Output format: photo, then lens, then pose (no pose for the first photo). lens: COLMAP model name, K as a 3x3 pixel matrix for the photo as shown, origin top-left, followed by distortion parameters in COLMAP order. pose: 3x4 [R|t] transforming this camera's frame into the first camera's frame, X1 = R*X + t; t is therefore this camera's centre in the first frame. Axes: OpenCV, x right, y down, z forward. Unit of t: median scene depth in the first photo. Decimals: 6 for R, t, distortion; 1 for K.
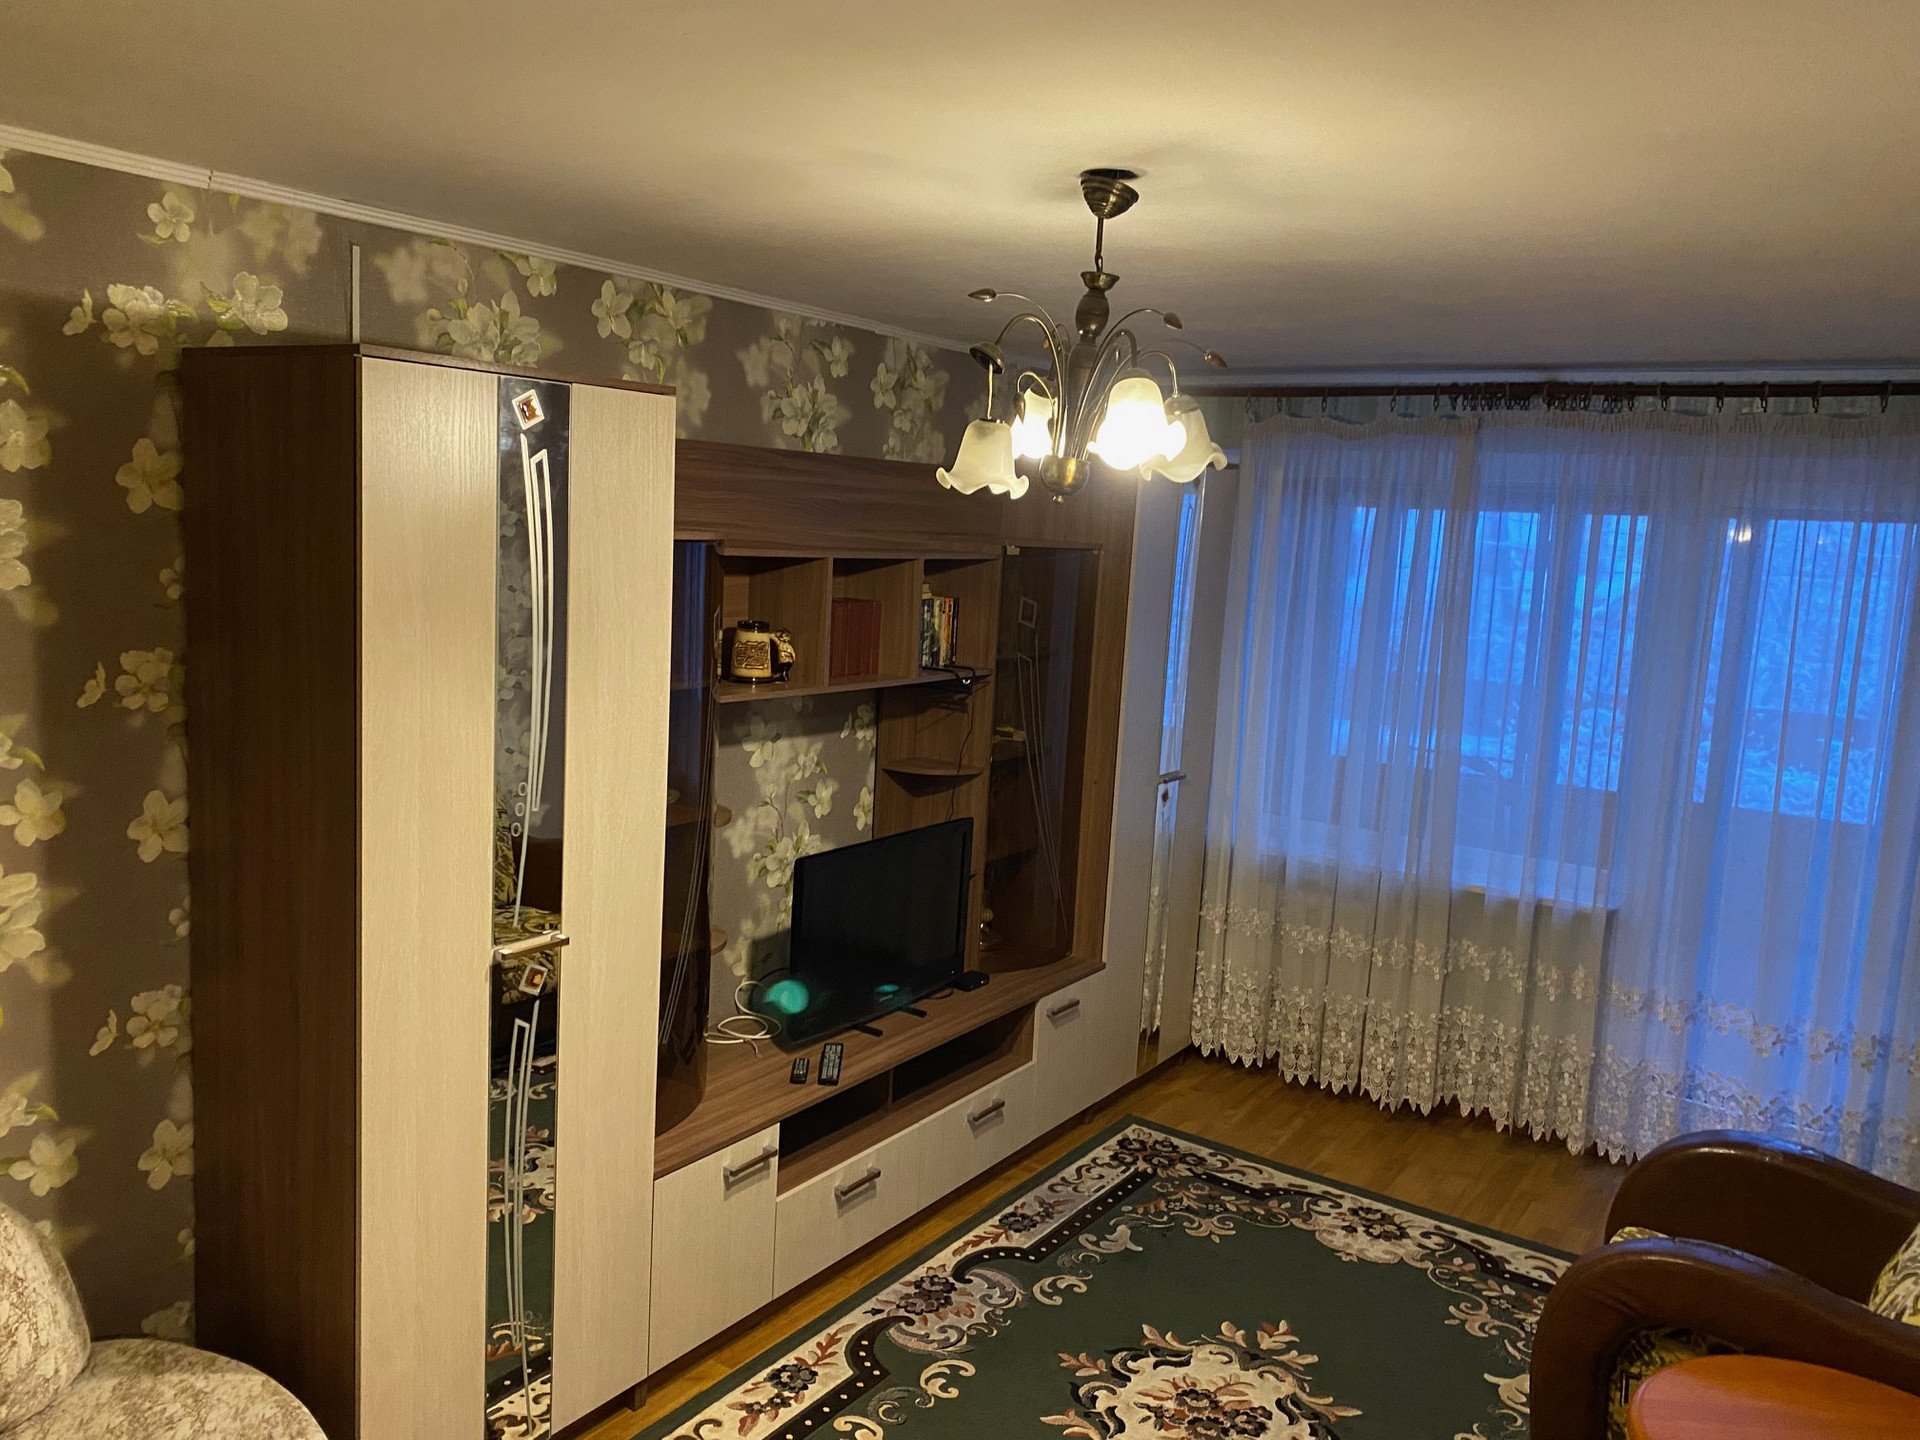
lens RADIAL K [[1456.9, 0, 957.0], [0, 1456.9, 707.1], [0, 0, 1]] dist [0.025275, -0.037107]
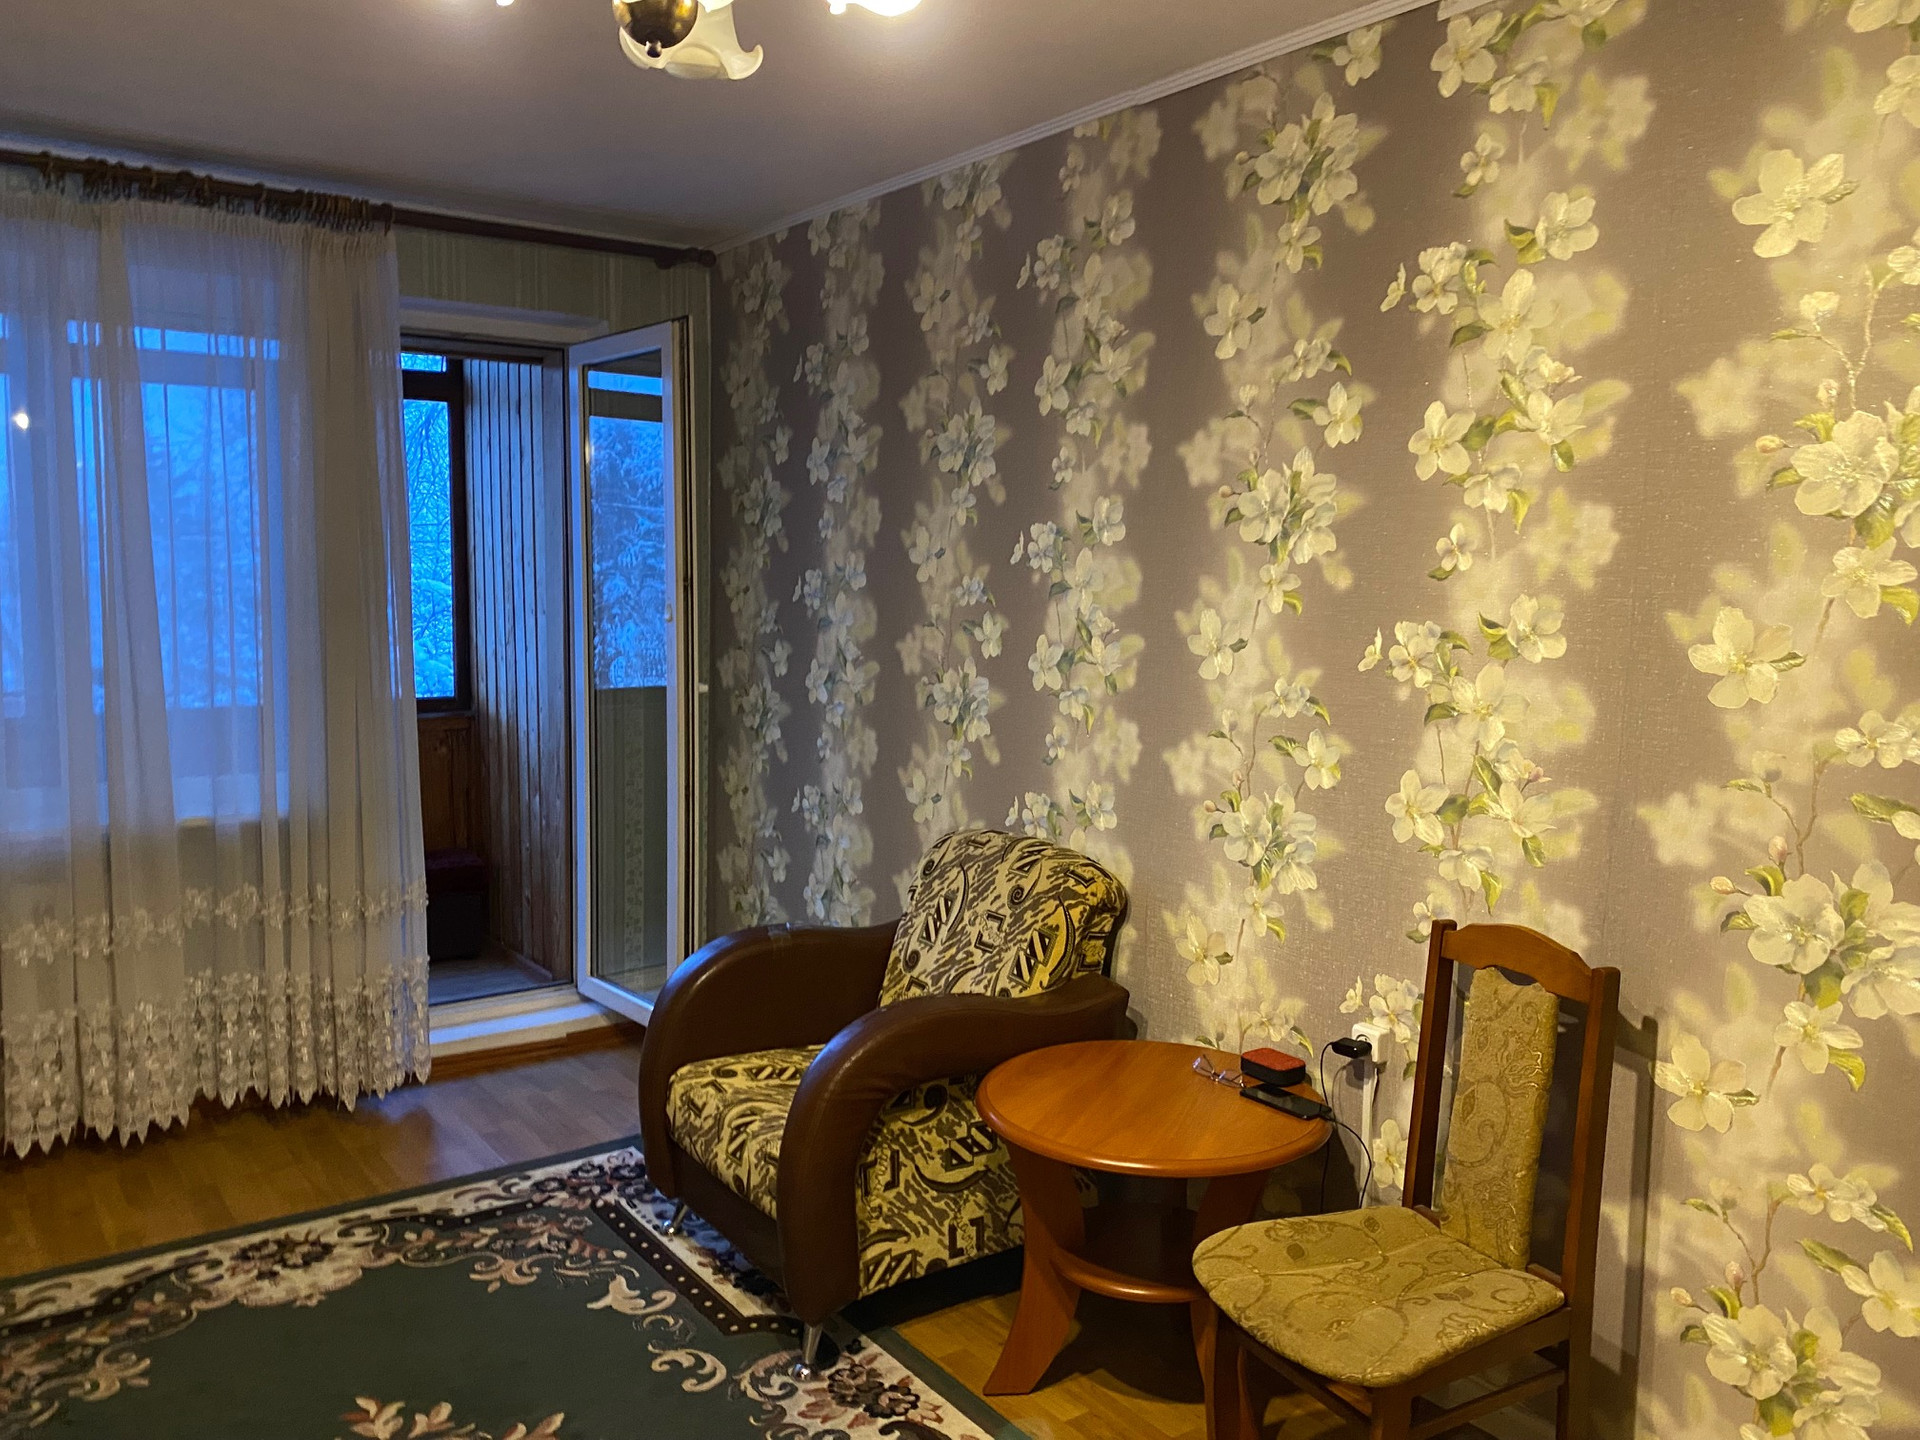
lens RADIAL K [[1468.4, 0, 936.5], [0, 1468.4, 715.1], [0, 0, 1]] dist [0.045152, -0.042605]
pose [[0.356070, -0.141528, 0.923679, -0.286950], [0.129856, 0.986368, 0.101075, 0.051179], [-0.925393, 0.083955, 0.369595, 0.424714]]
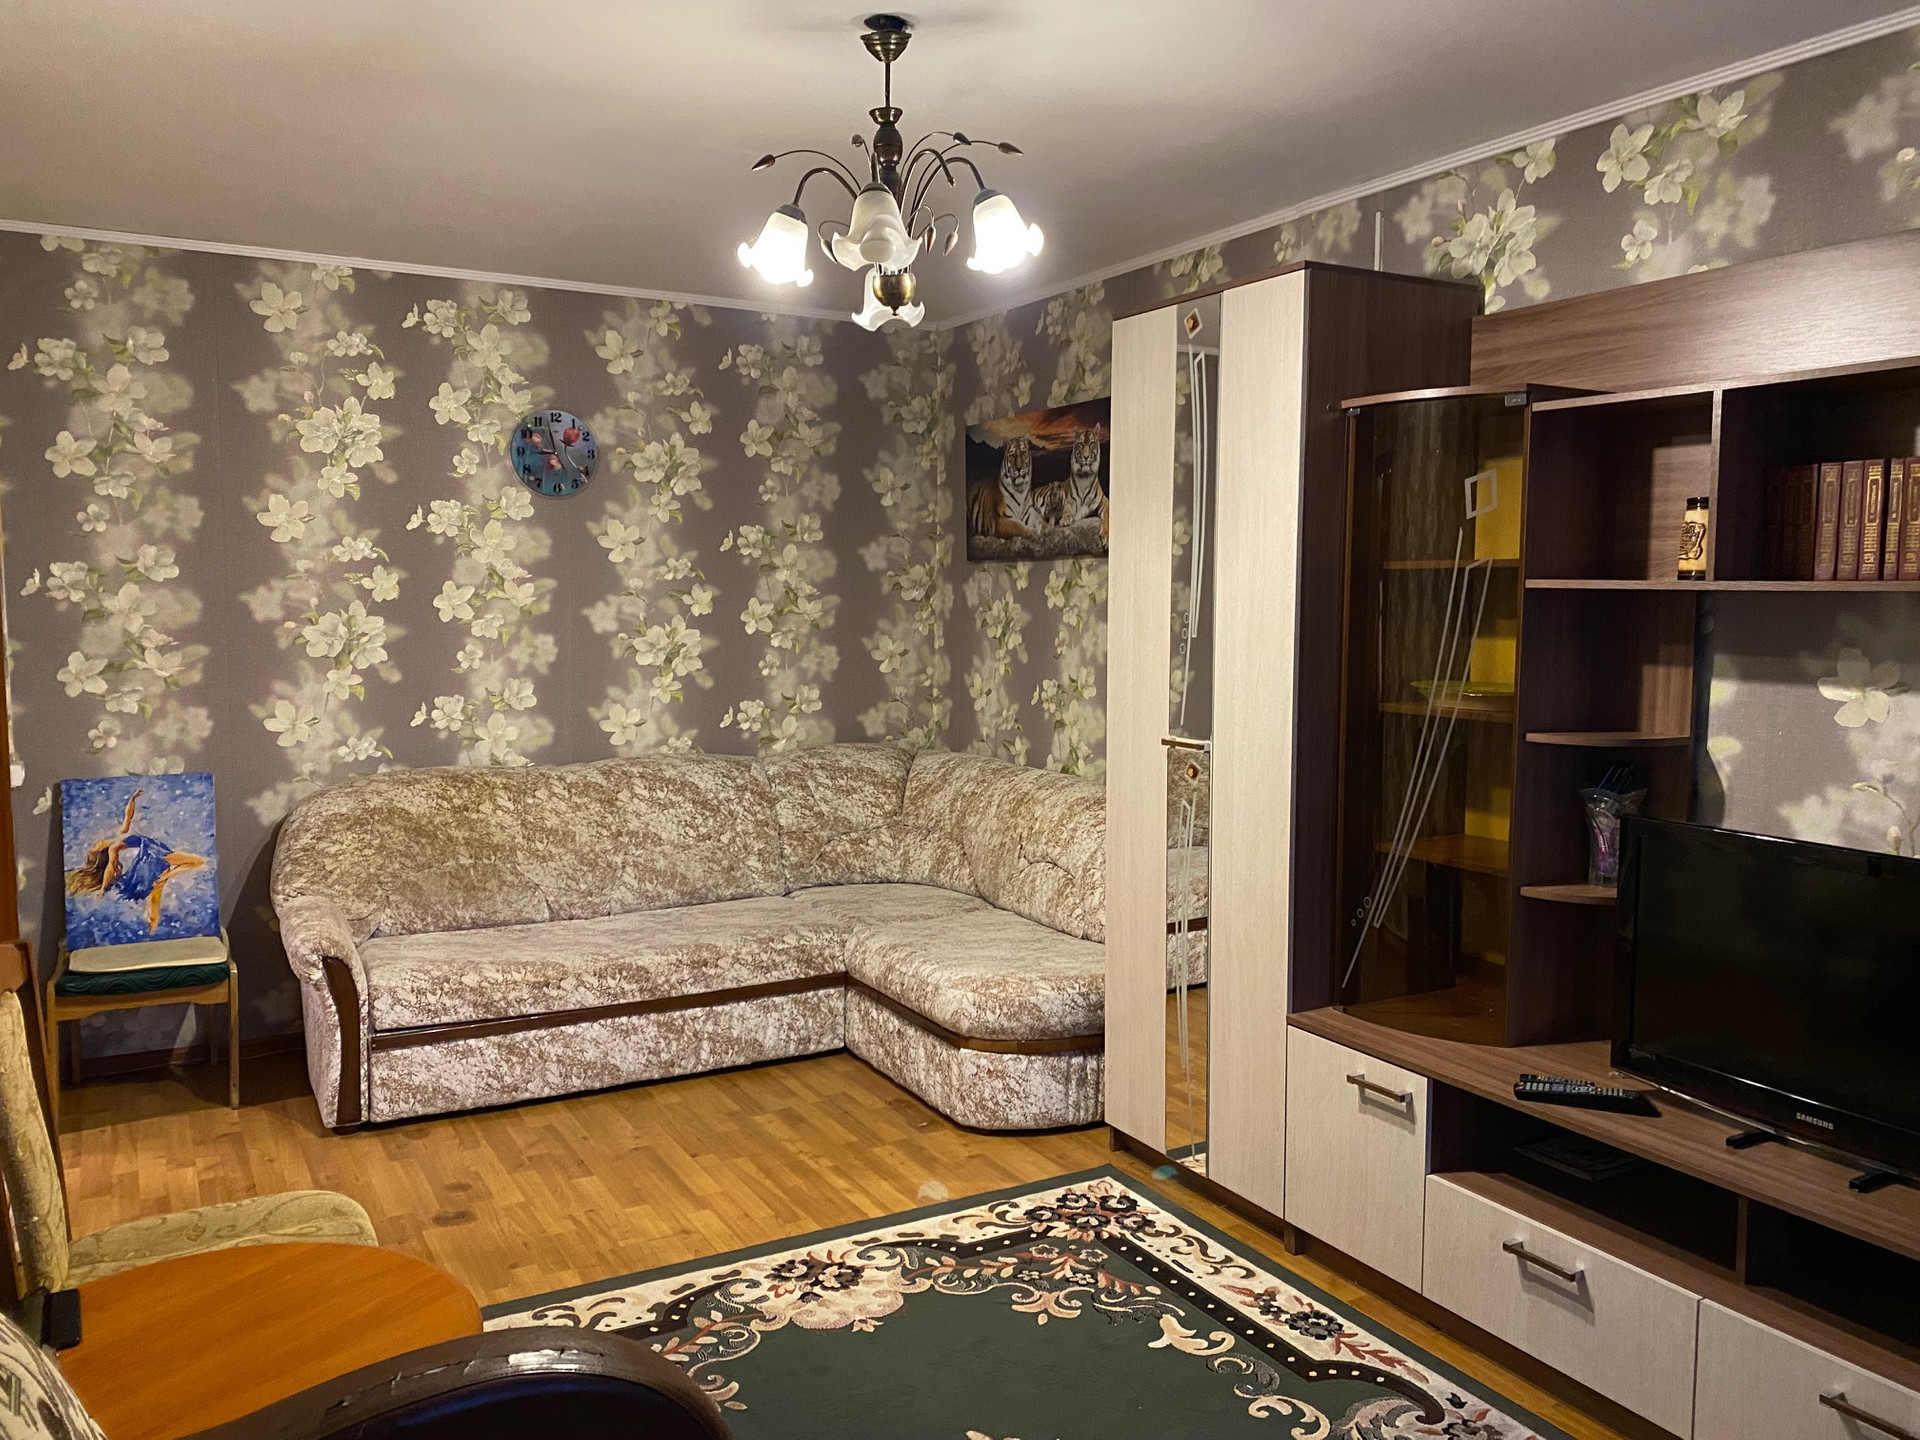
lens RADIAL K [[1464.4, 0, 975.1], [0, 1464.4, 717.7], [0, 0, 1]] dist [0.065189, -0.156351]
pose [[-0.425590, 0.023444, -0.904612, 0.684871], [-0.146338, 0.984723, 0.094367, 0.034710], [0.893005, 0.172540, -0.415658, 0.986798]]
